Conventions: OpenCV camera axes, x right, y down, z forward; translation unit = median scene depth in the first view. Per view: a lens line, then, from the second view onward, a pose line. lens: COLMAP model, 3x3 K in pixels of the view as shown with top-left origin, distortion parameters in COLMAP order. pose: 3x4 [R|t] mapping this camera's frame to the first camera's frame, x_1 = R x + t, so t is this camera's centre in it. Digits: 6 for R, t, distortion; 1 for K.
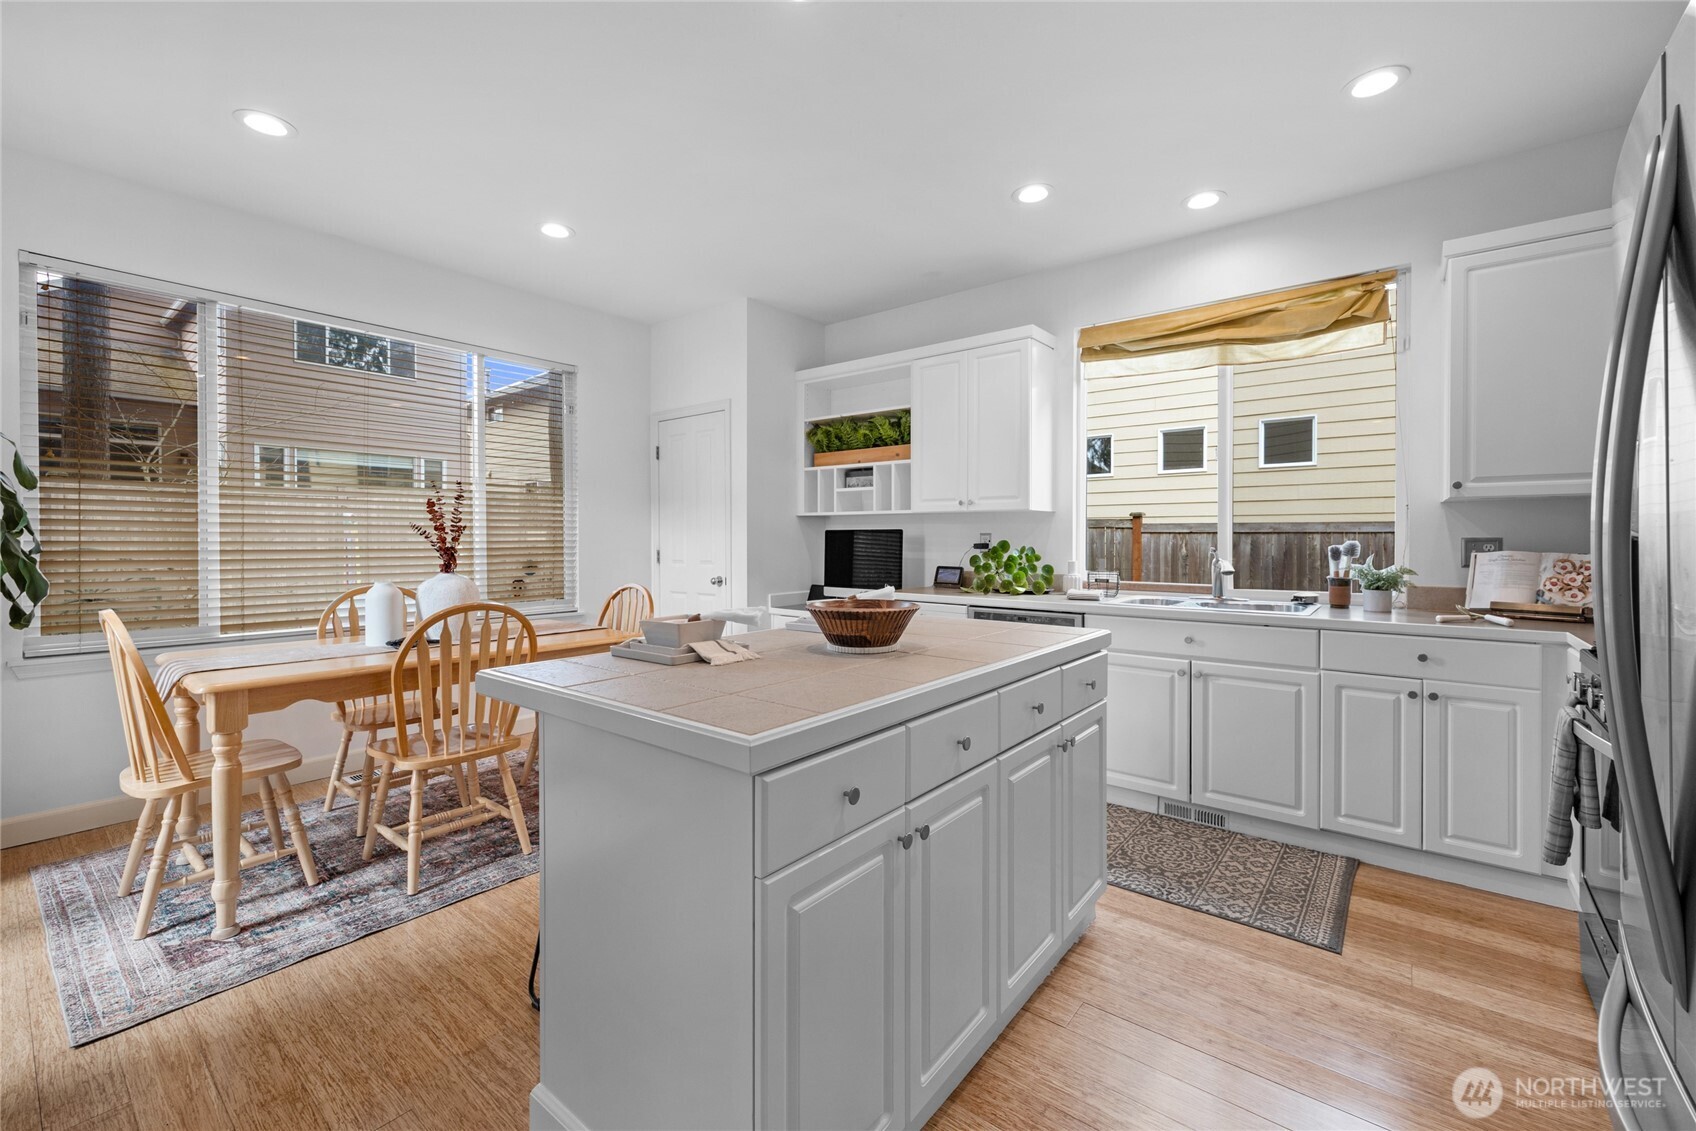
lens RADIAL K [[686.8, 0, 838.7], [0, 686.8, 535.6], [0, 0, 1]] dist [0.001617, -0.000091]
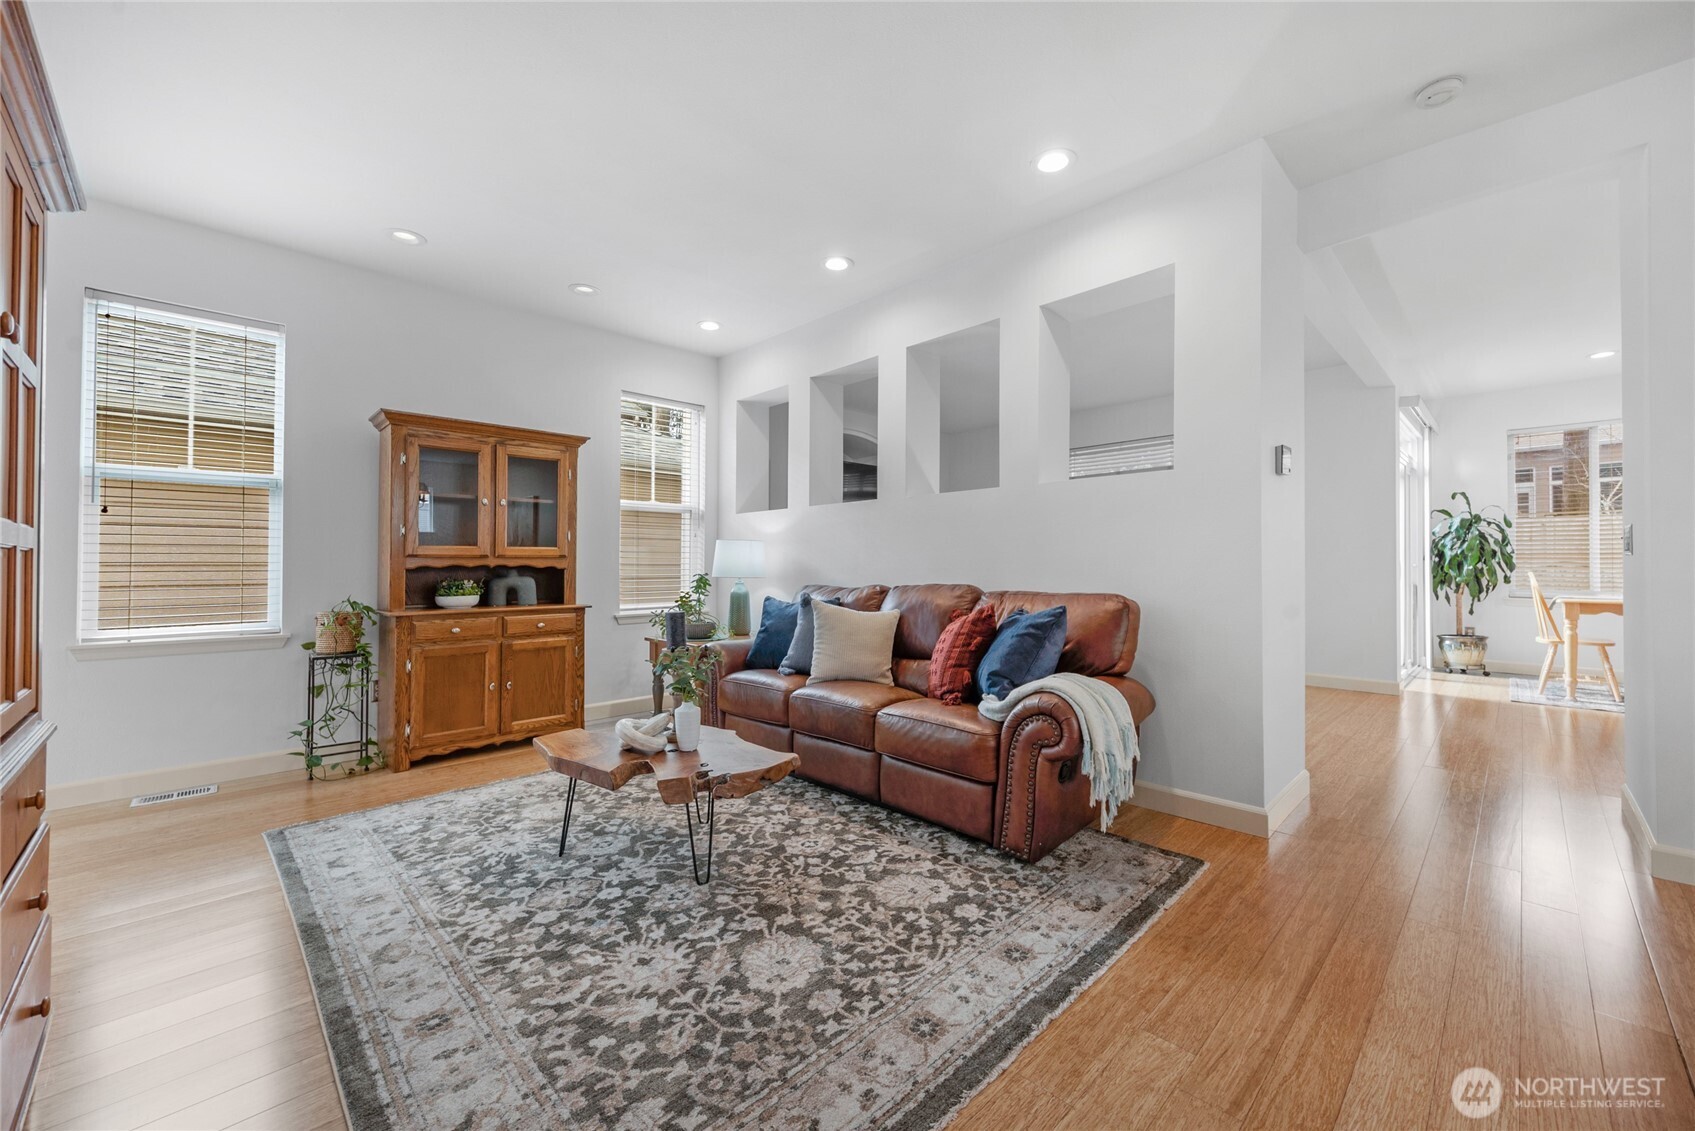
lens RADIAL K [[674.8, 0, 870.2], [0, 674.8, 565.2], [0, 0, 1]] dist [0.000501, -0.000071]
pose [[-0.091379, -0.000168, -0.995816, 1.484758], [0.000064, 1.000000, -0.000174, 0.069679], [0.995816, -0.000080, -0.091379, -1.094428]]
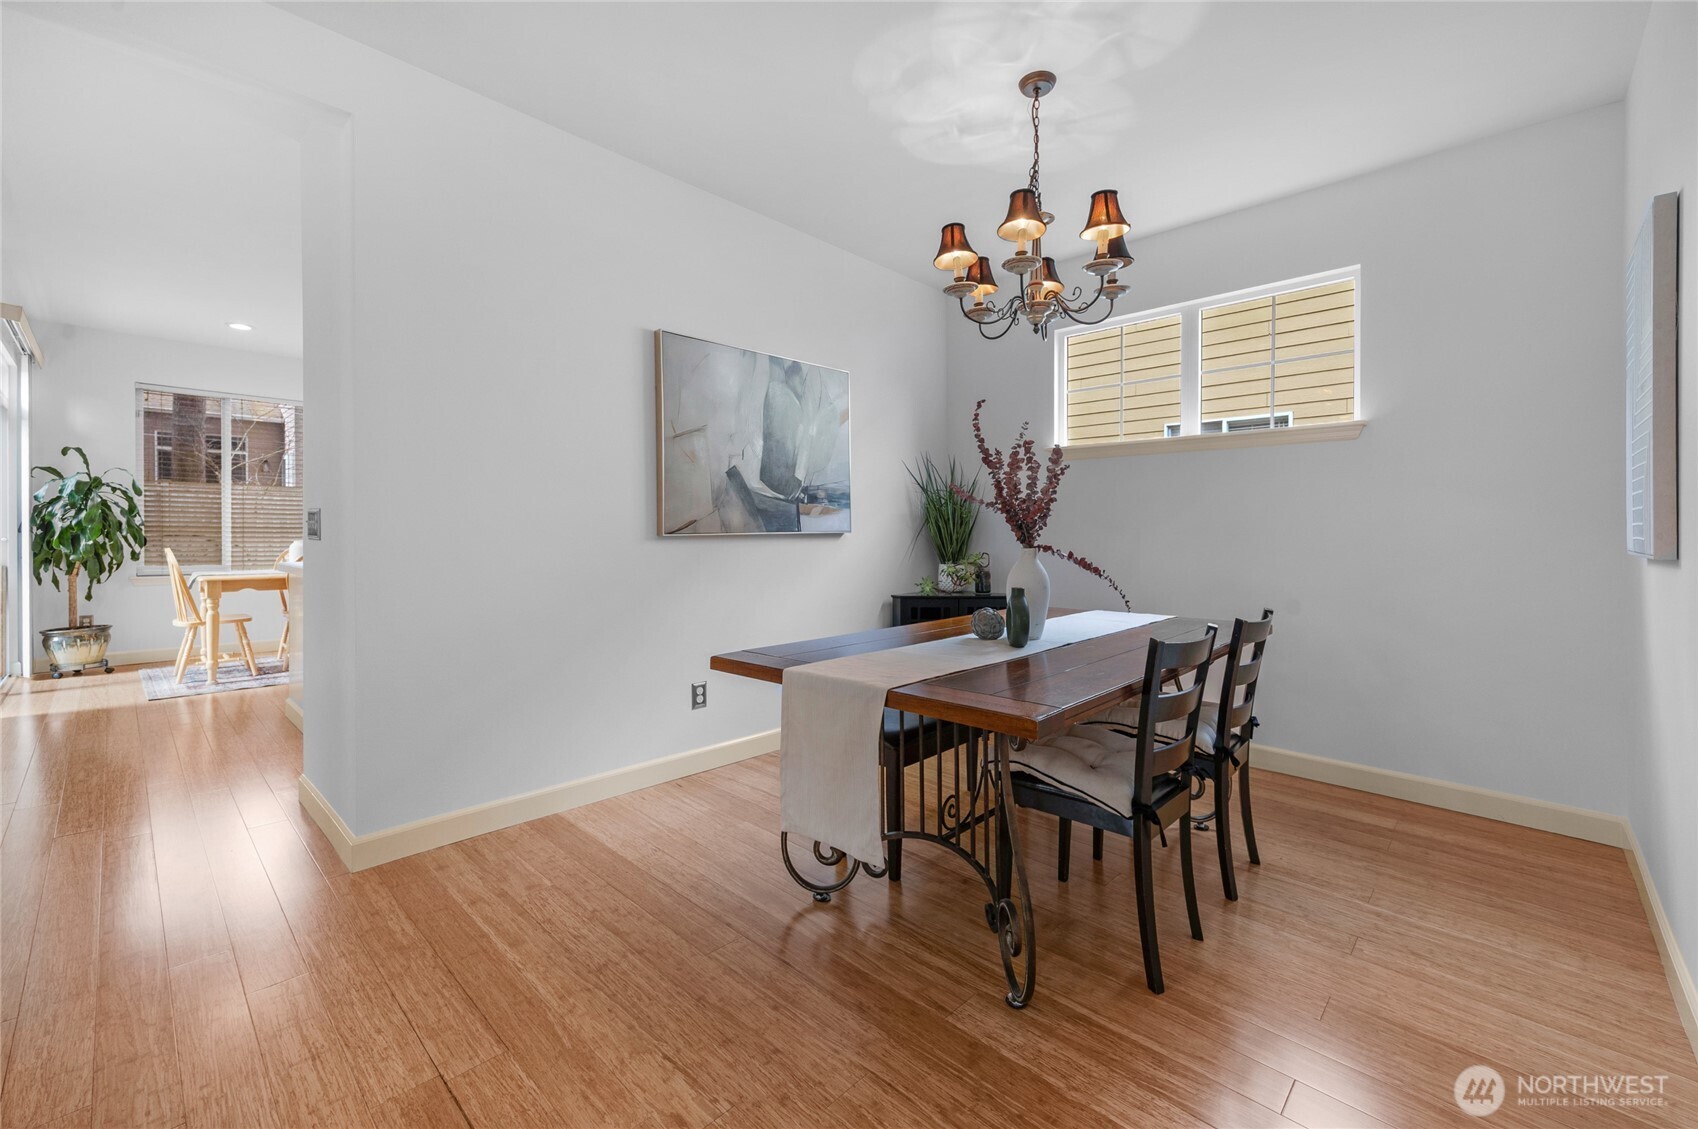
lens RADIAL K [[687.6, 0, 839.7], [0, 687.6, 534.6], [0, 0, 1]] dist [0.001617, -0.000091]
pose [[0.996687, 0.005886, -0.081117, 1.198135], [-0.005890, 0.999983, 0.000190, 0.040894], [0.081116, 0.000288, 0.996705, -0.981487]]
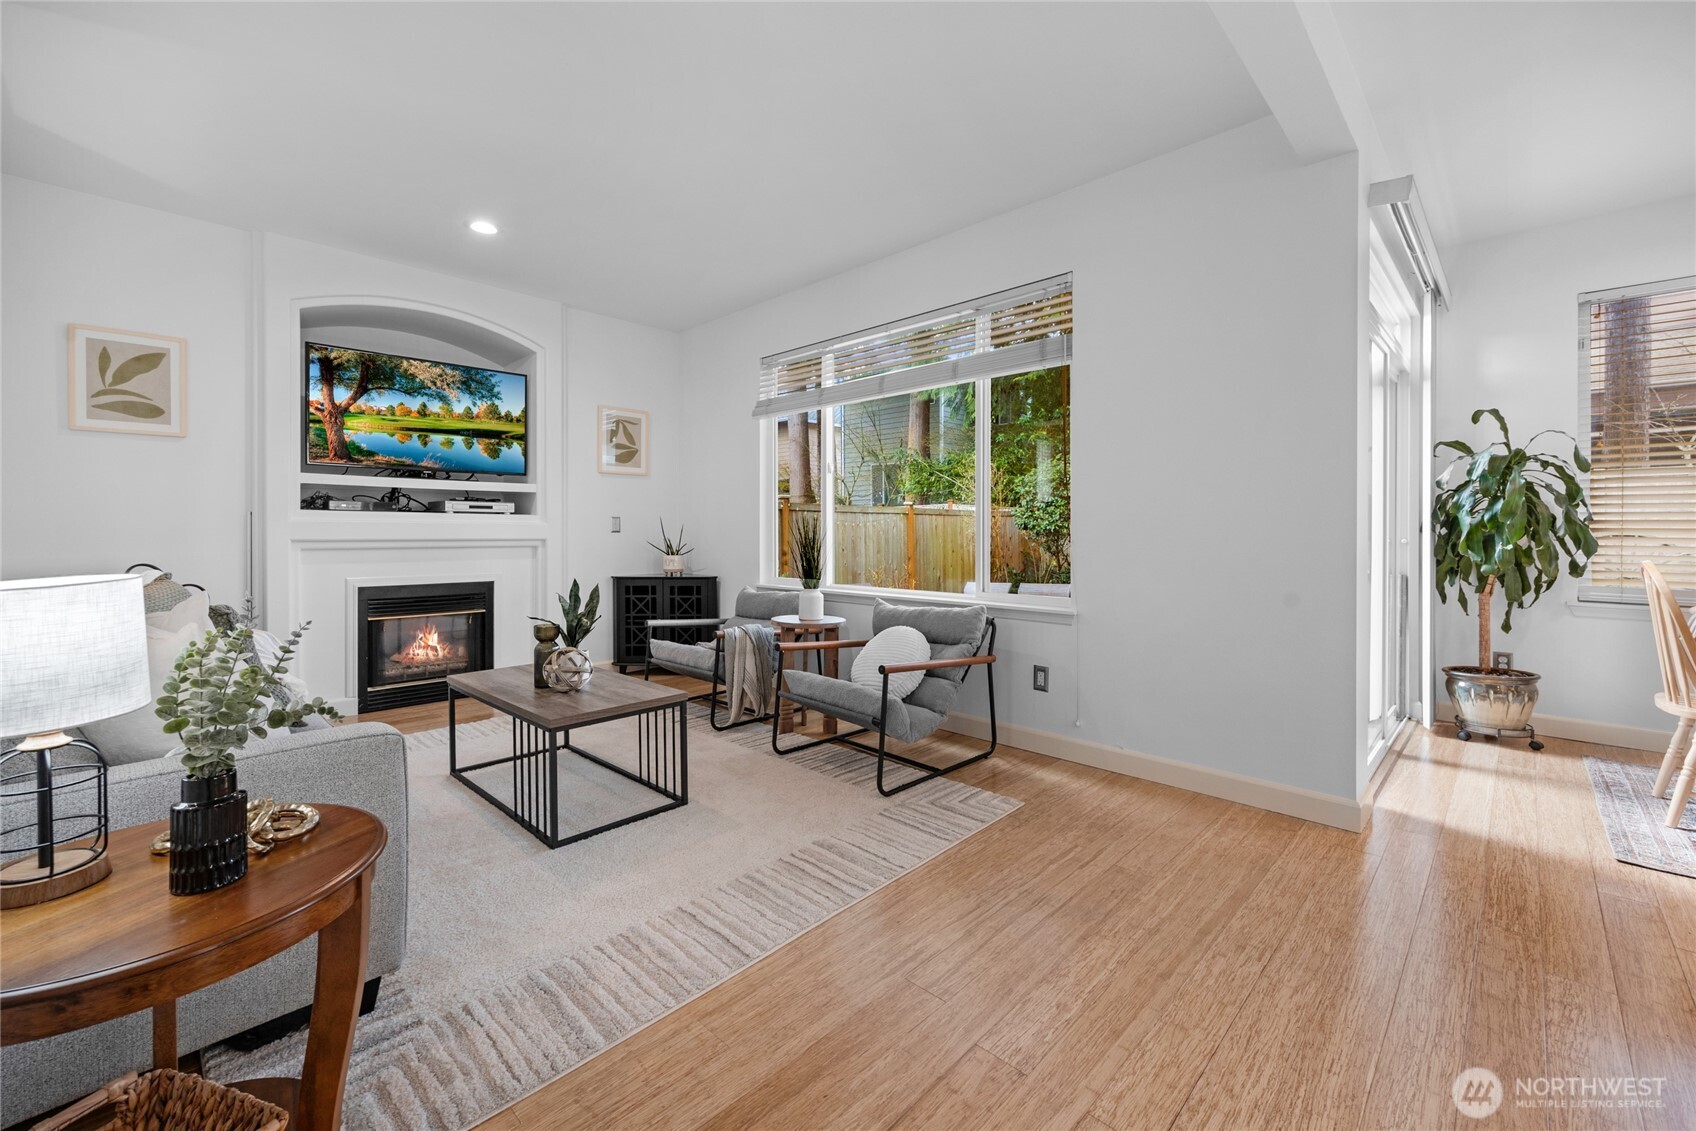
lens RADIAL K [[686.8, 0, 838.7], [0, 686.8, 535.6], [0, 0, 1]] dist [0.001617, -0.000091]
pose [[-0.108973, 0.007505, -0.994016, 0.305744], [-0.003927, 0.999960, 0.007980, 0.049772], [0.994037, 0.004773, -0.108940, -0.289450]]
